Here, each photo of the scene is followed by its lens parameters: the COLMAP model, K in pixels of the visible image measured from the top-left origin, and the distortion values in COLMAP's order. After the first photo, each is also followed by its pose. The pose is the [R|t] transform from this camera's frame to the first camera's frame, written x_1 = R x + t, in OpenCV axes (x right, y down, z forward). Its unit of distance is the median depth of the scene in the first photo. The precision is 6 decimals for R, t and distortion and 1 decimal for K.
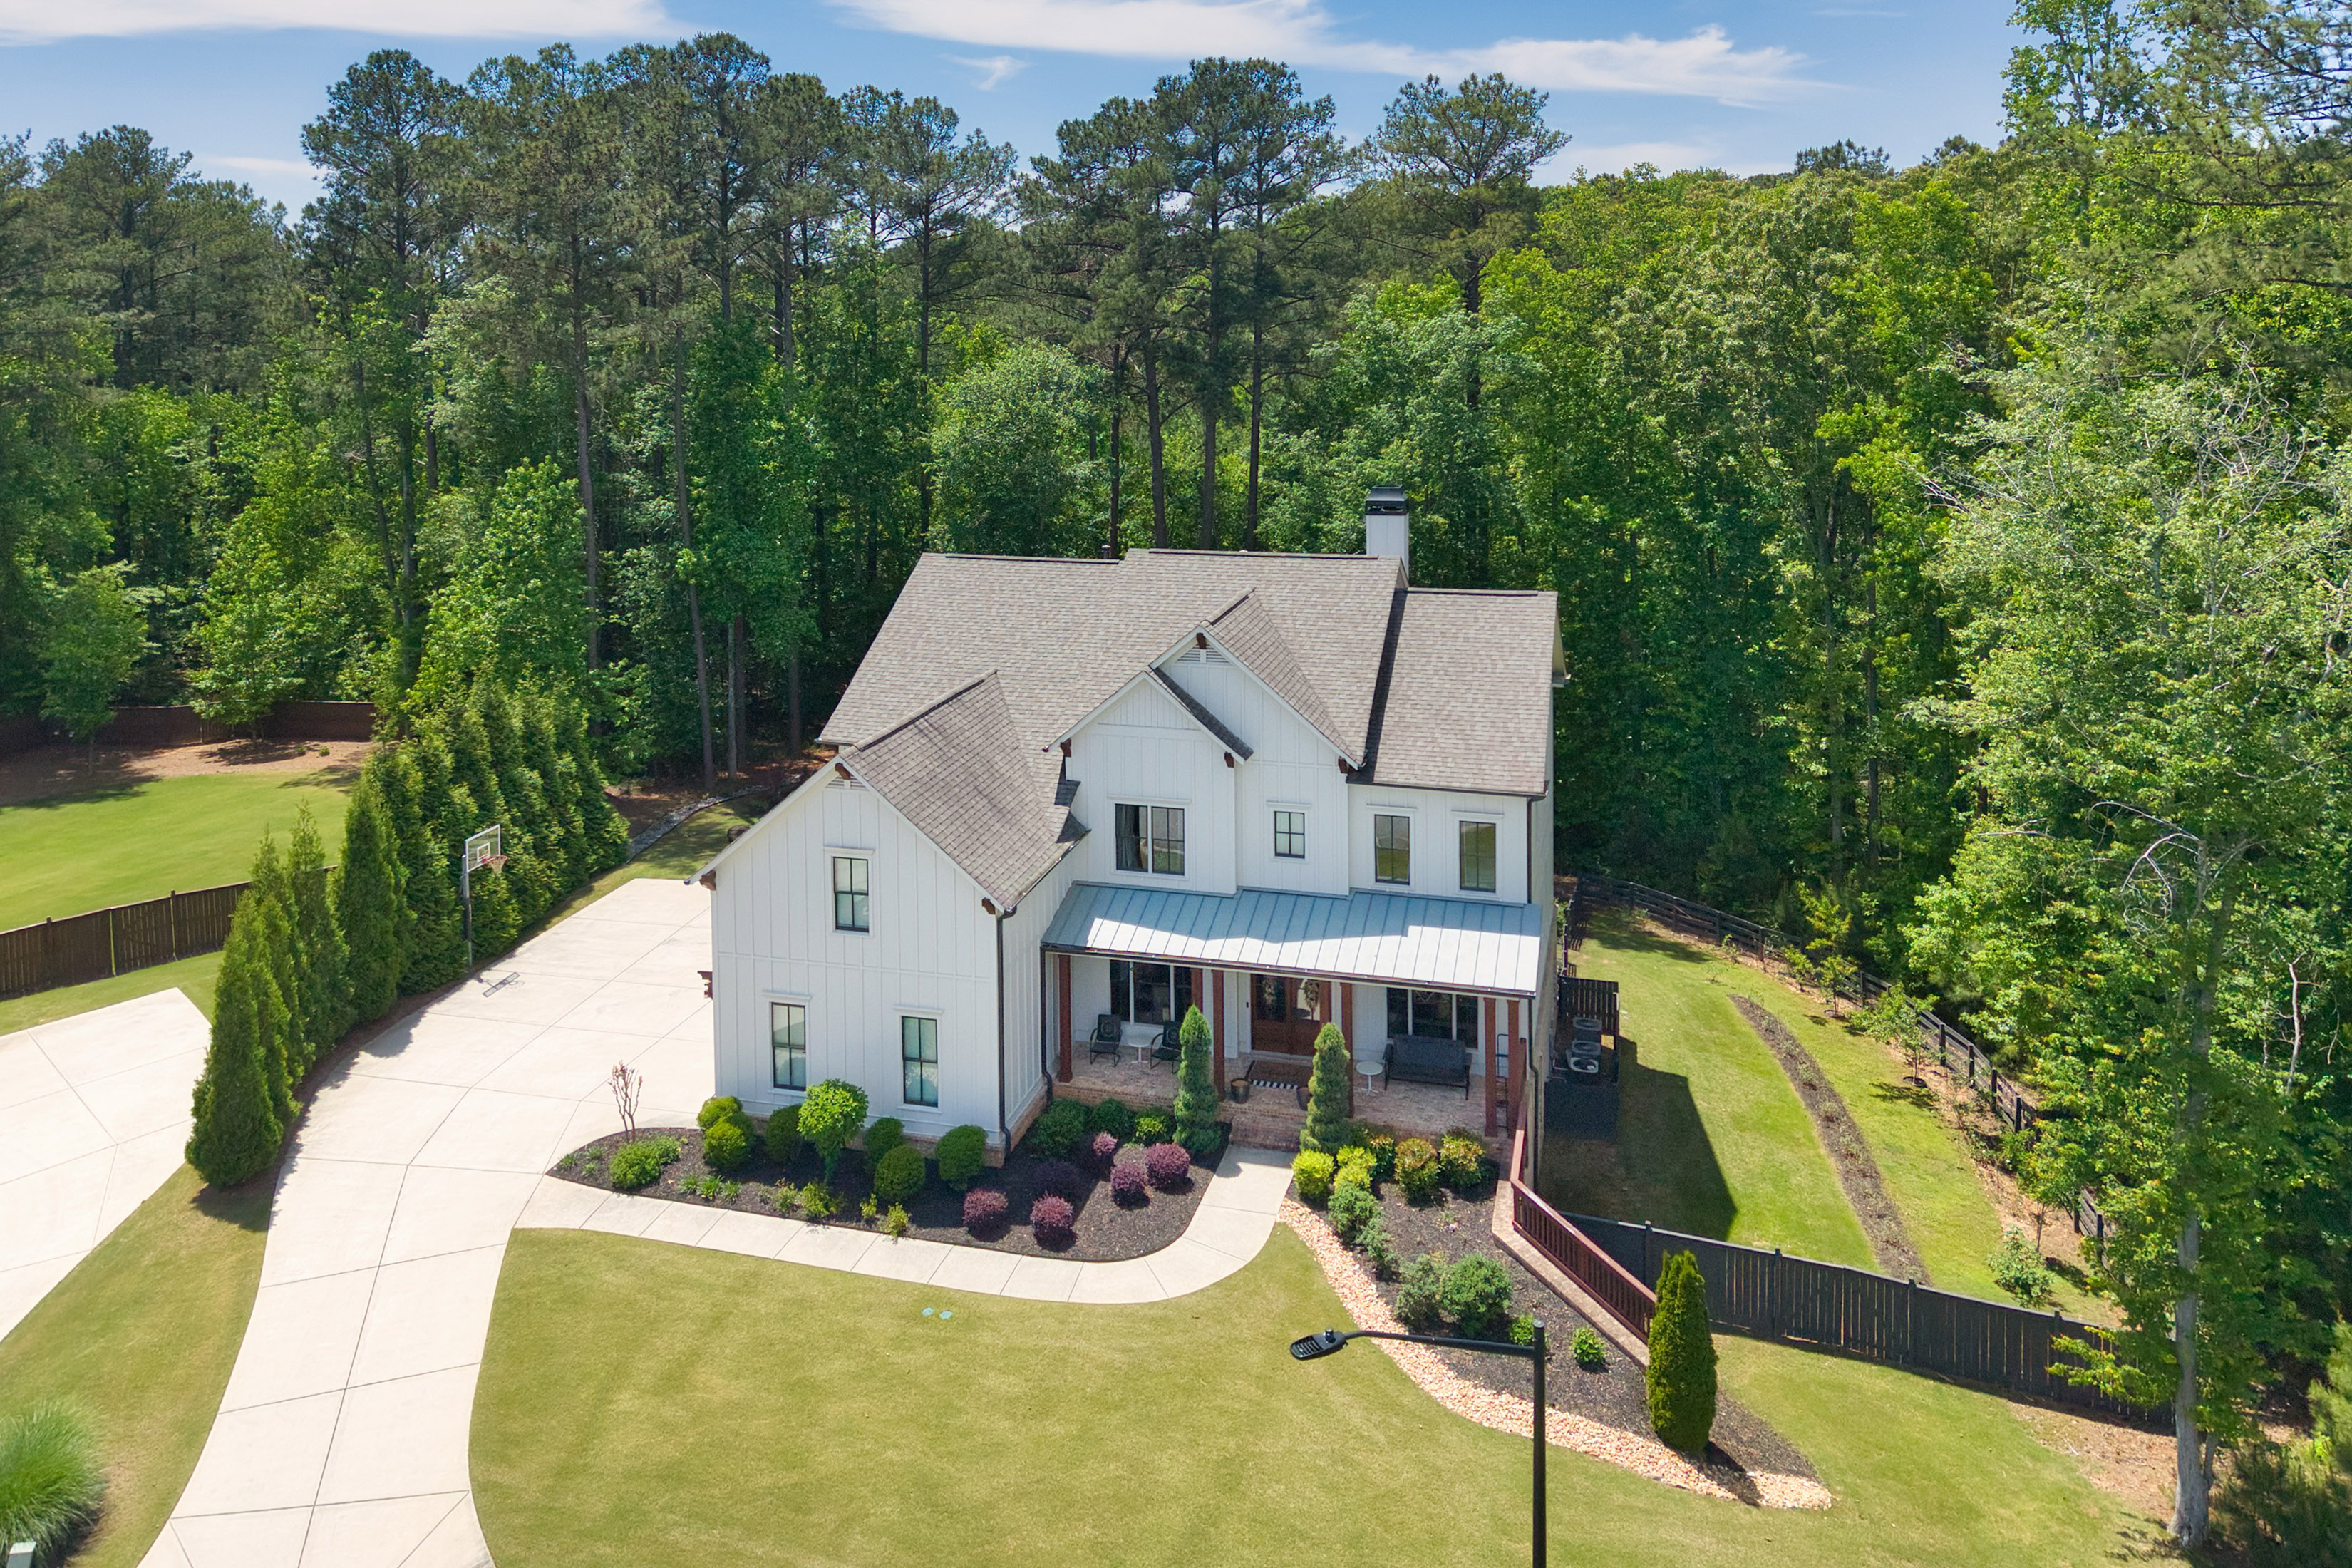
lens RADIAL K [[1671.1, 0, 1176.3], [0, 1671.1, 474.6], [0, 0, 1]] dist [0.060269, -0.041224]
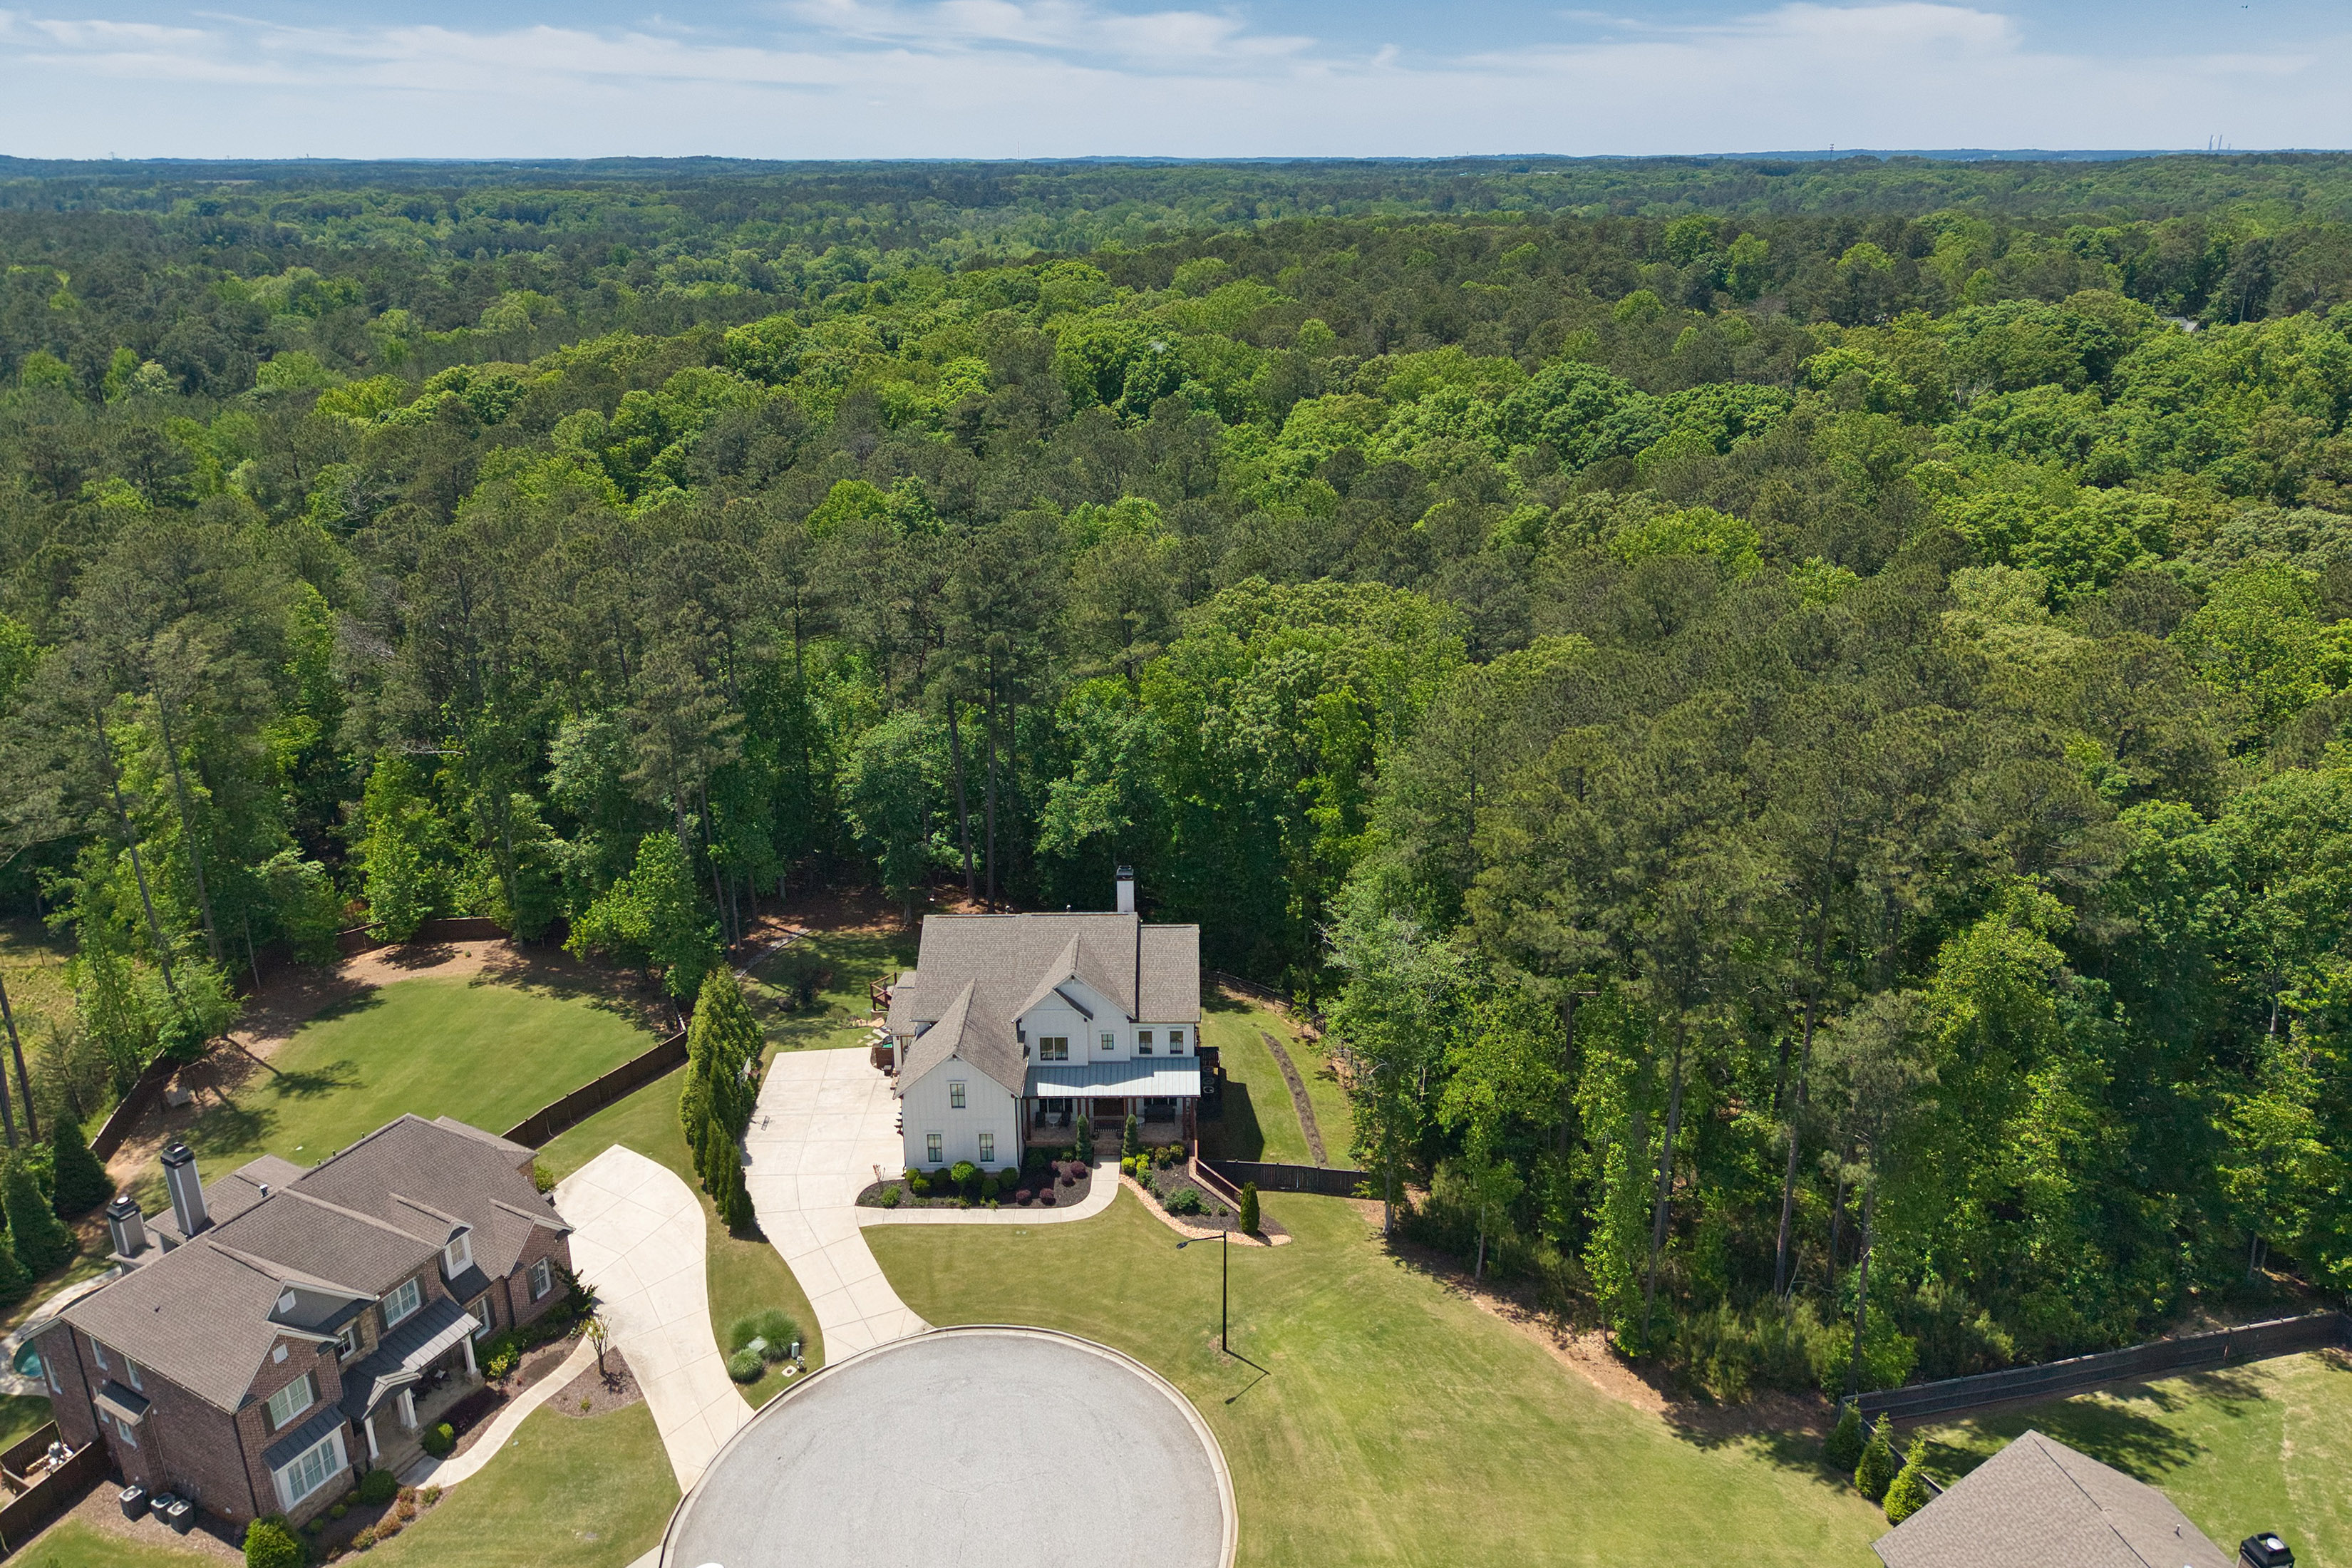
lens RADIAL K [[1509.0, 0, 1160.1], [0, 1509.0, 682.0], [0, 0, 1]] dist [0.075682, -0.082452]
pose [[0.966653, -0.073406, 0.245345, -0.433666], [0.021770, 0.978125, 0.206877, -0.911797], [-0.255164, -0.194637, 0.947105, -1.296865]]
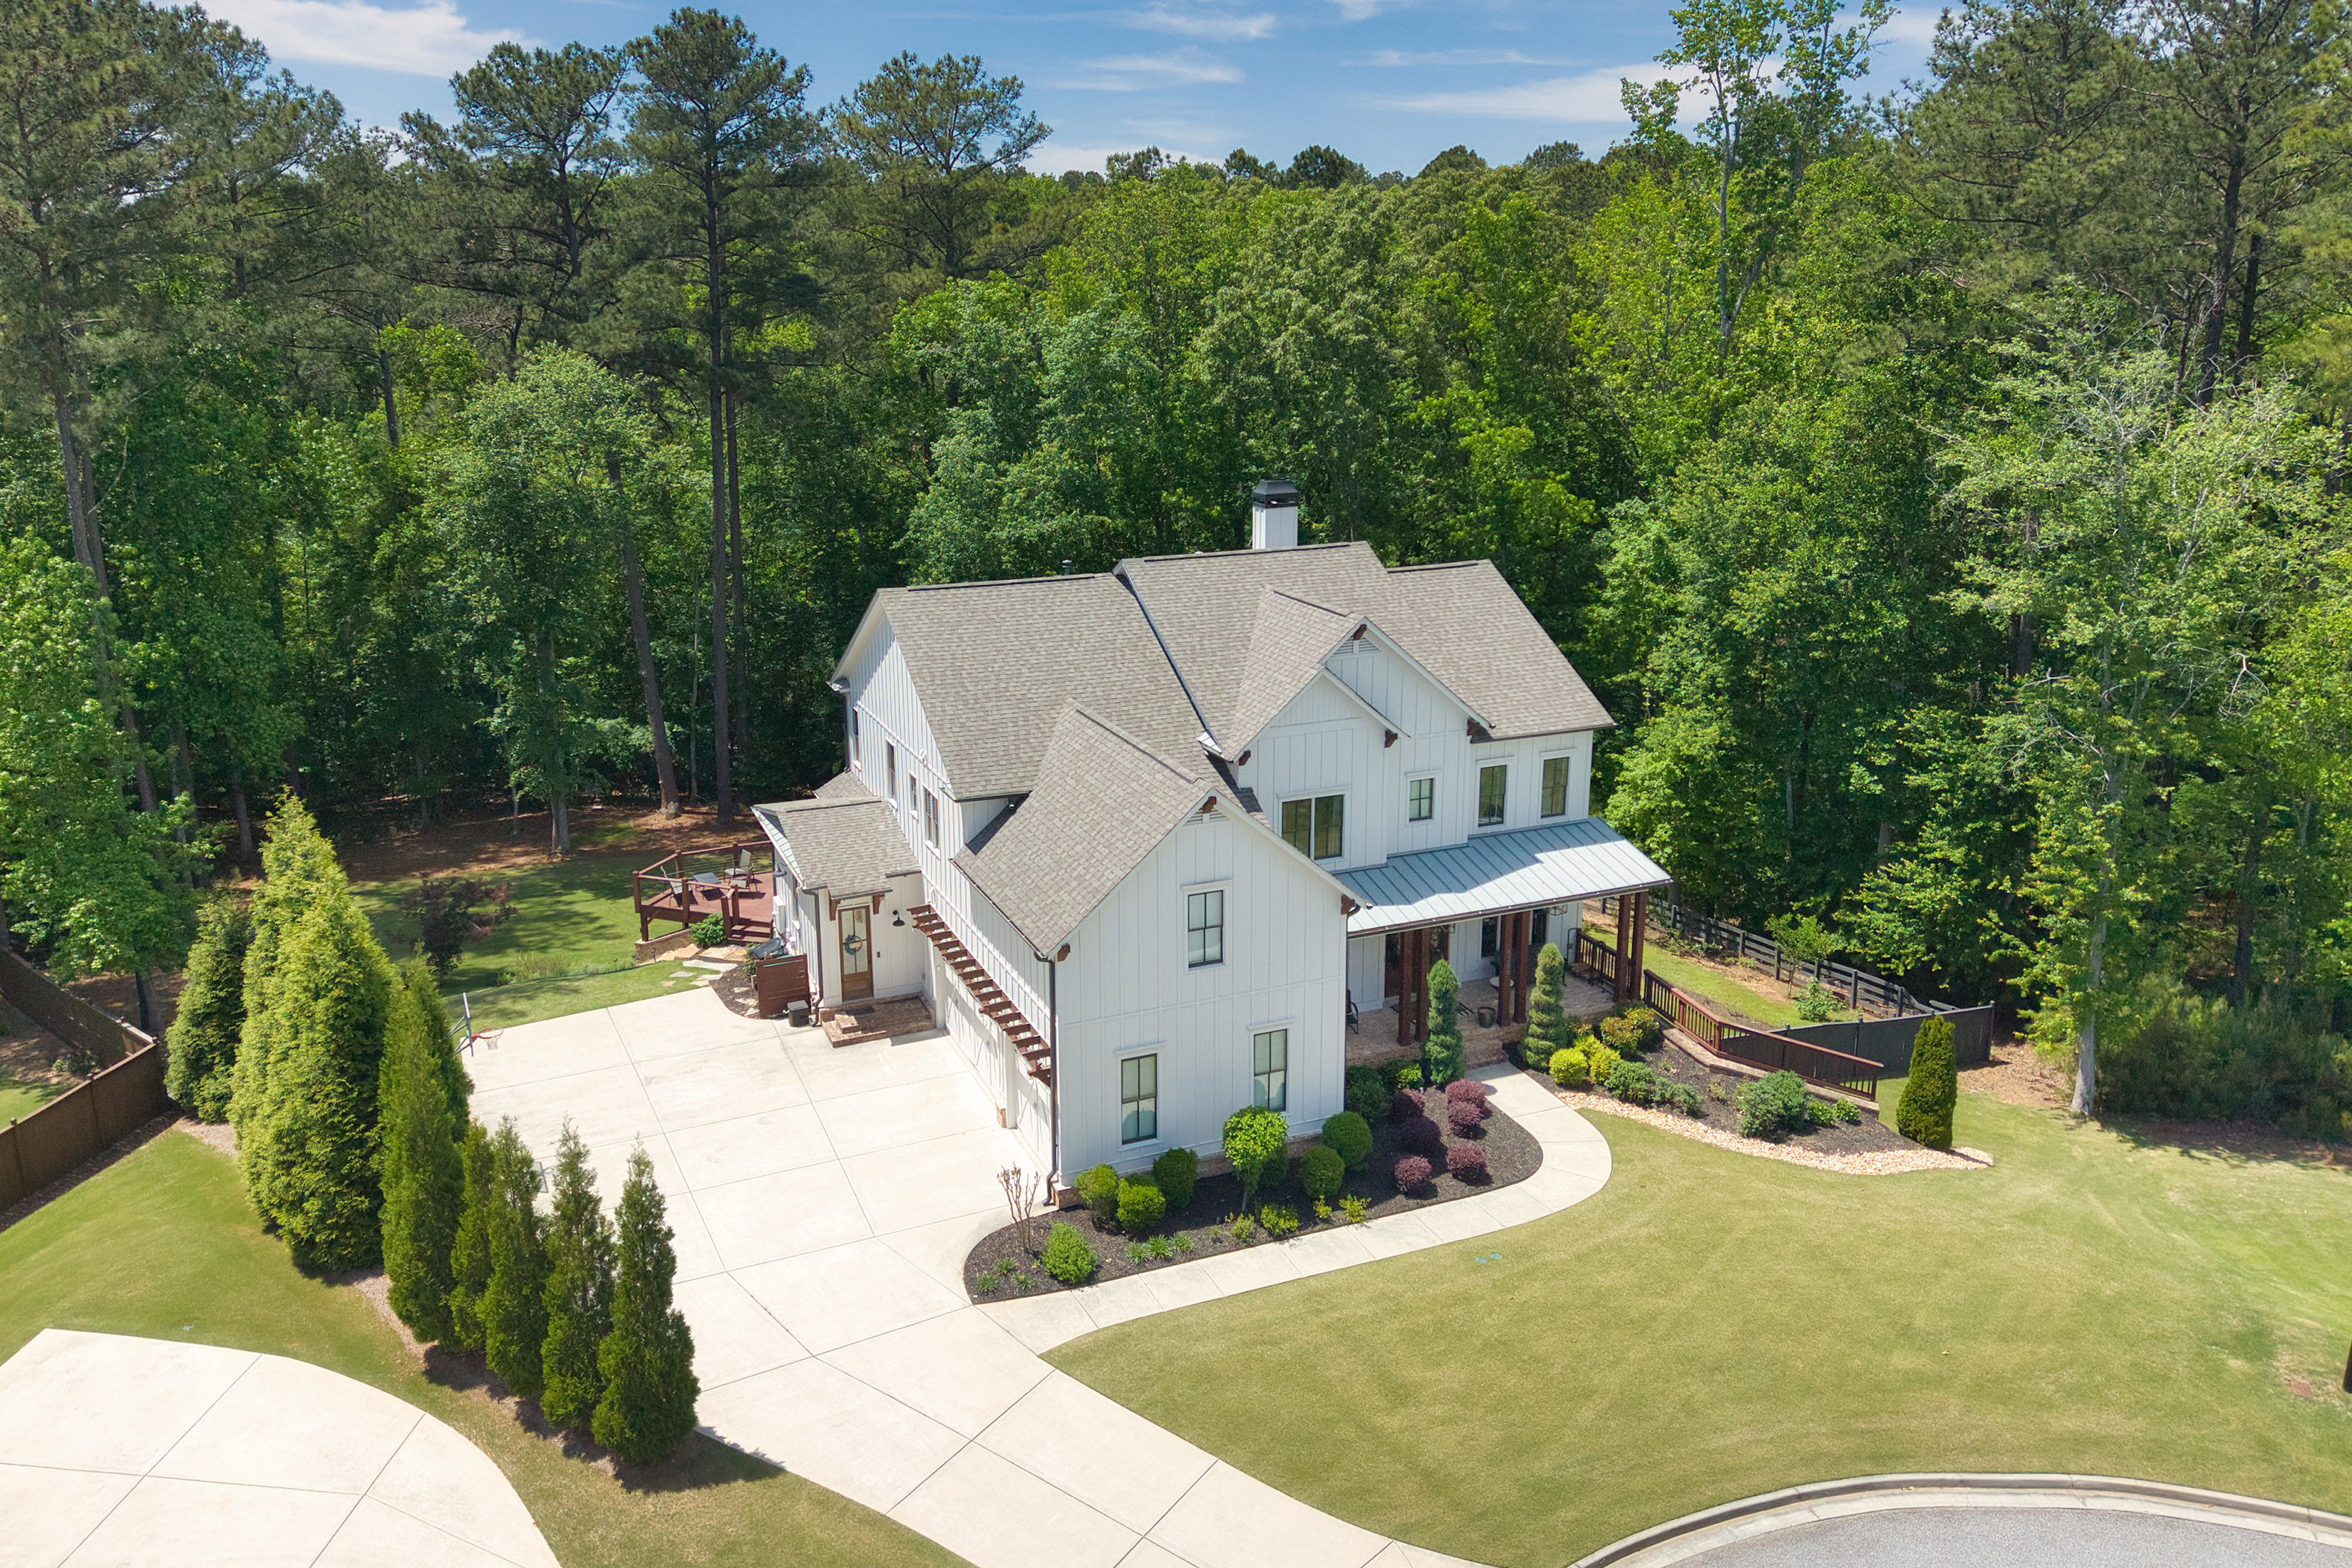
lens RADIAL K [[1709.8, 0, 1155.0], [0, 1709.8, 612.3], [0, 0, 1]] dist [0.021733, 0.001620]
pose [[0.785326, -0.110335, 0.609170, -0.800871], [0.055865, 0.992606, 0.107764, -0.041998], [-0.616556, -0.050599, 0.785683, 0.243474]]
